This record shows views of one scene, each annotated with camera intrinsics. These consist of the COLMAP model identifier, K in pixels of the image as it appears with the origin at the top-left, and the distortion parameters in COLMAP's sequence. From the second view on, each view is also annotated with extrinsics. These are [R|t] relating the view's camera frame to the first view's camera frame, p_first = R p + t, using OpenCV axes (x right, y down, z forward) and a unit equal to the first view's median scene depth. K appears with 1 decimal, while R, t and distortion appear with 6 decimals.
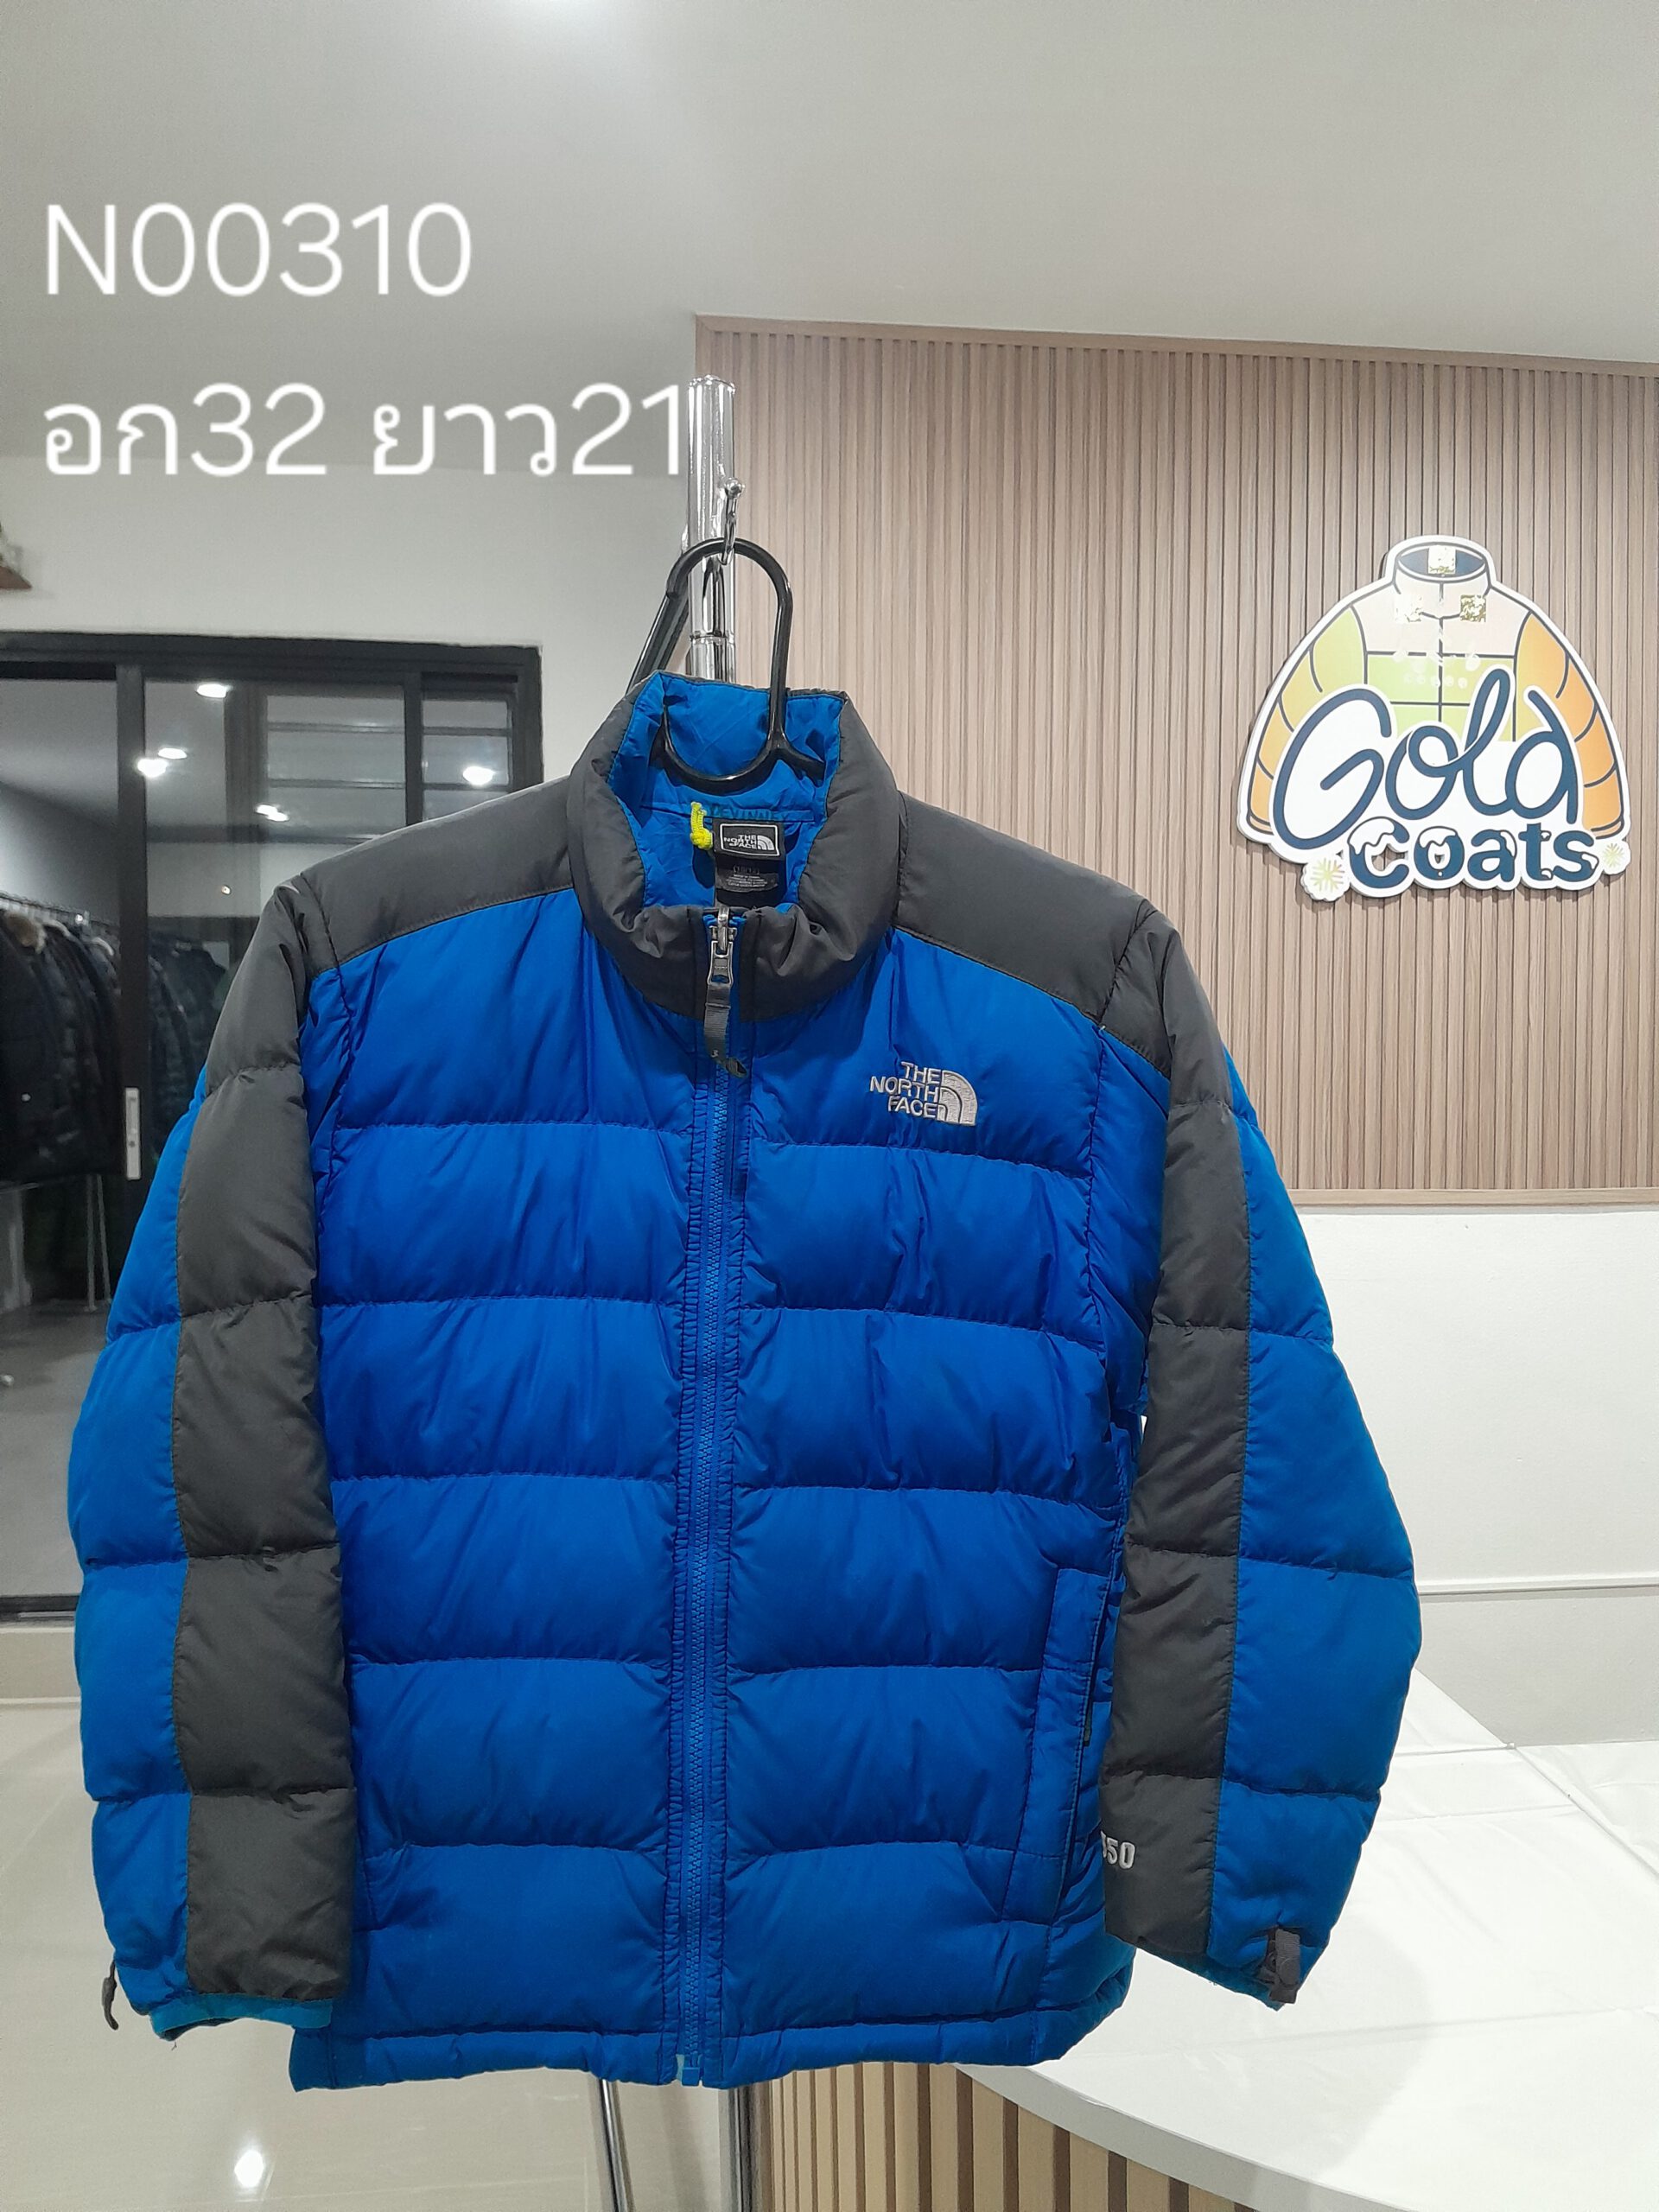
lens RADIAL K [[1791.0, 0, 827.4], [0, 1791.0, 1104.9], [0, 0, 1]] dist [0.061987, -0.186788]
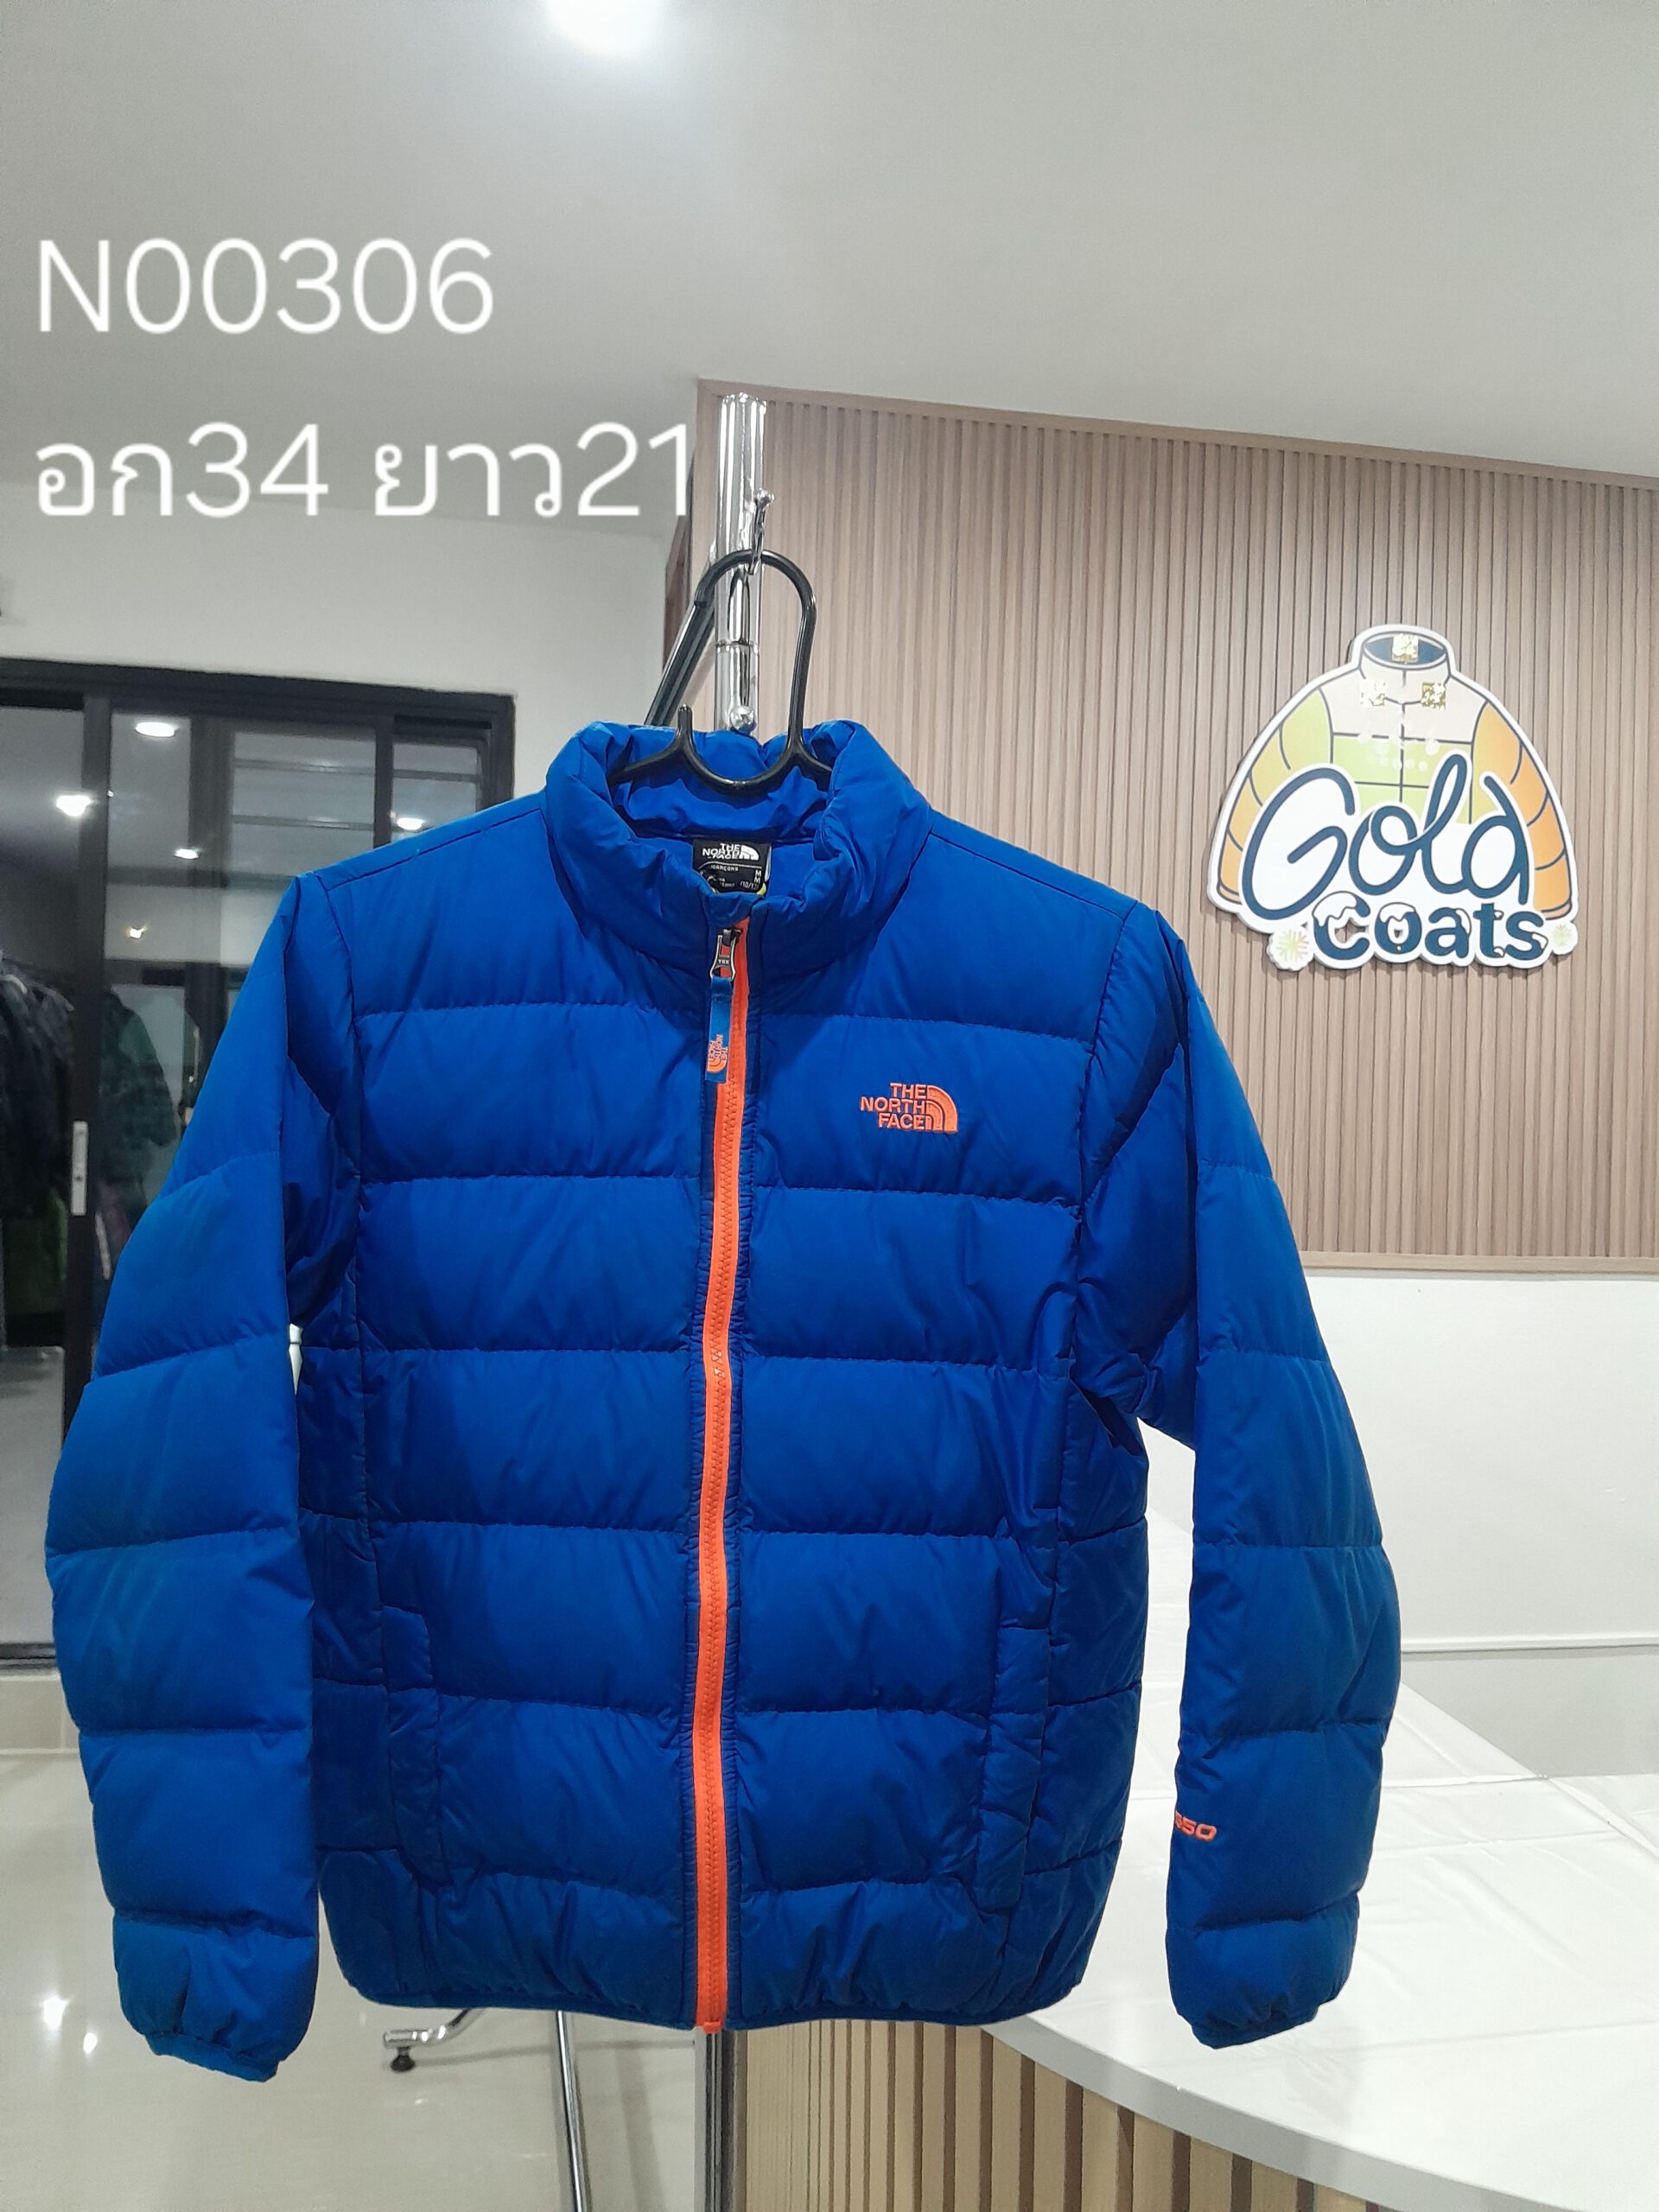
lens RADIAL K [[1791.0, 0, 829.9], [0, 1791.0, 1091.5], [0, 0, 1]] dist [0.061987, -0.186788]
pose [[0.997581, 0.029543, 0.062926, -0.048648], [-0.026593, 0.998530, -0.047220, 0.011475], [-0.064228, 0.045432, 0.996901, -0.006265]]
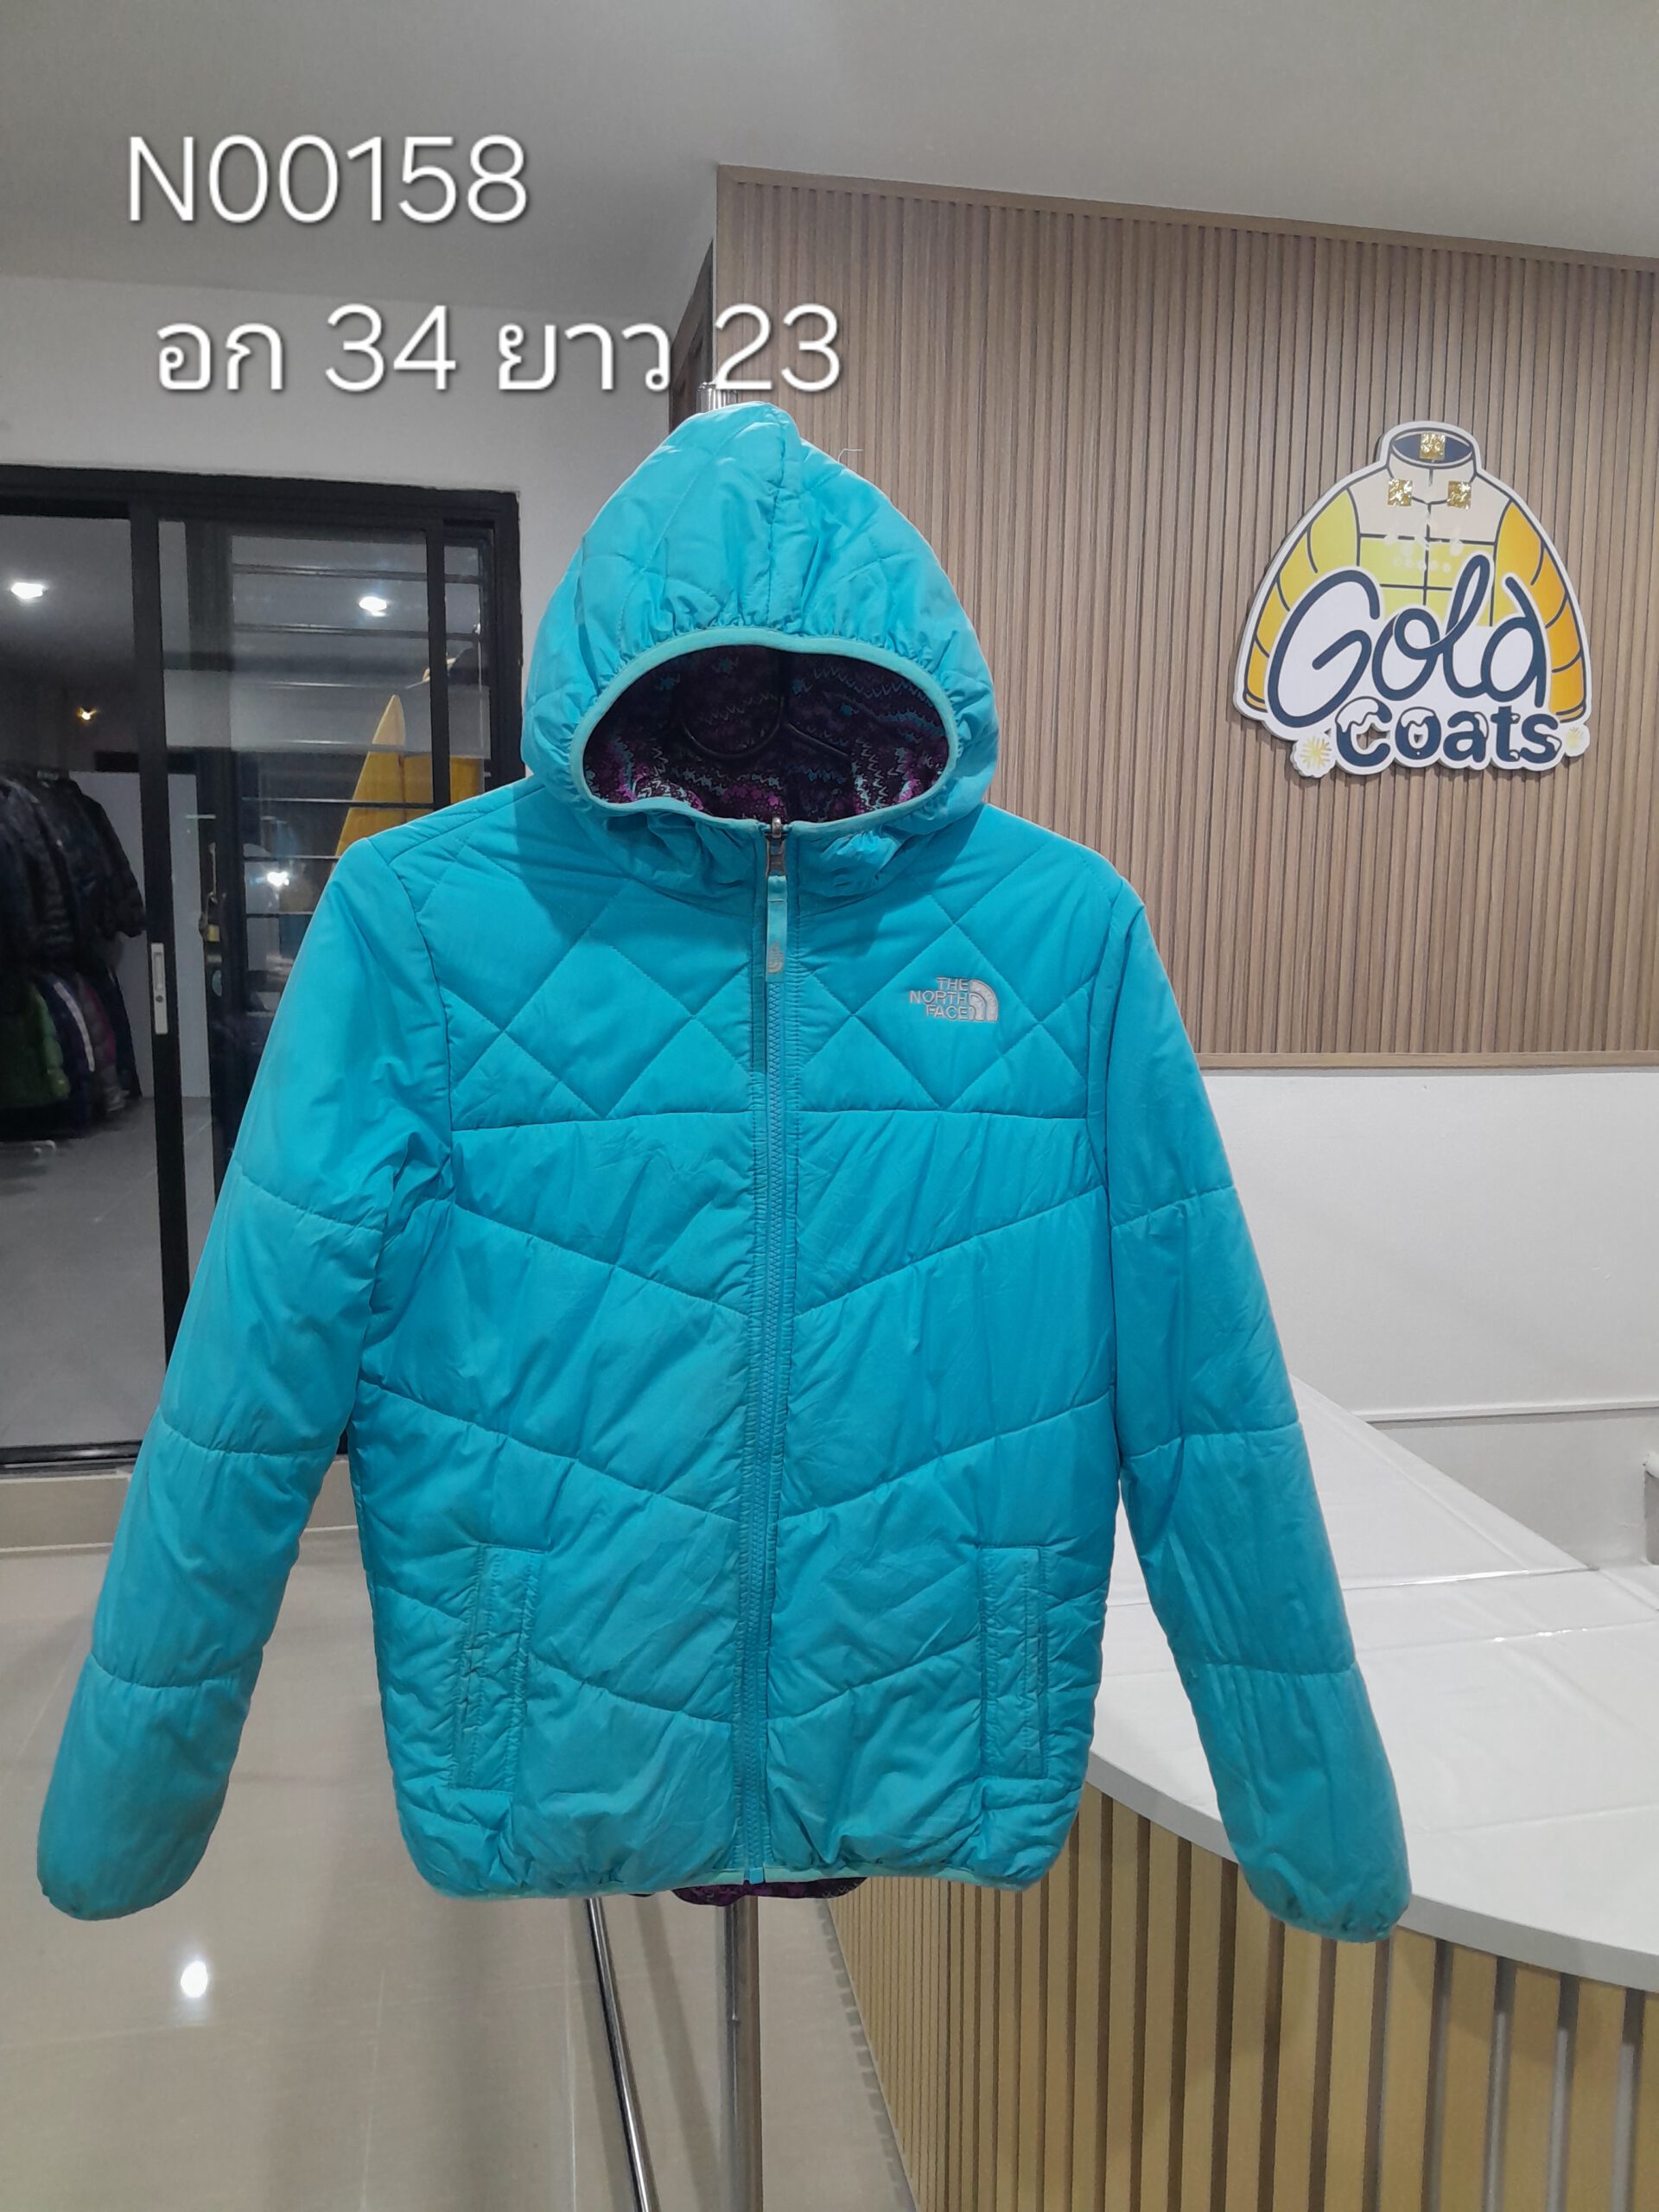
lens RADIAL K [[1791.0, 0, 842.7], [0, 1791.0, 1126.6], [0, 0, 1]] dist [0.061987, -0.186788]
pose [[0.994962, -0.002118, 0.100228, -0.099721], [-0.008505, 0.994390, 0.105438, -0.019583], [-0.099889, -0.105759, 0.989362, -0.029477]]
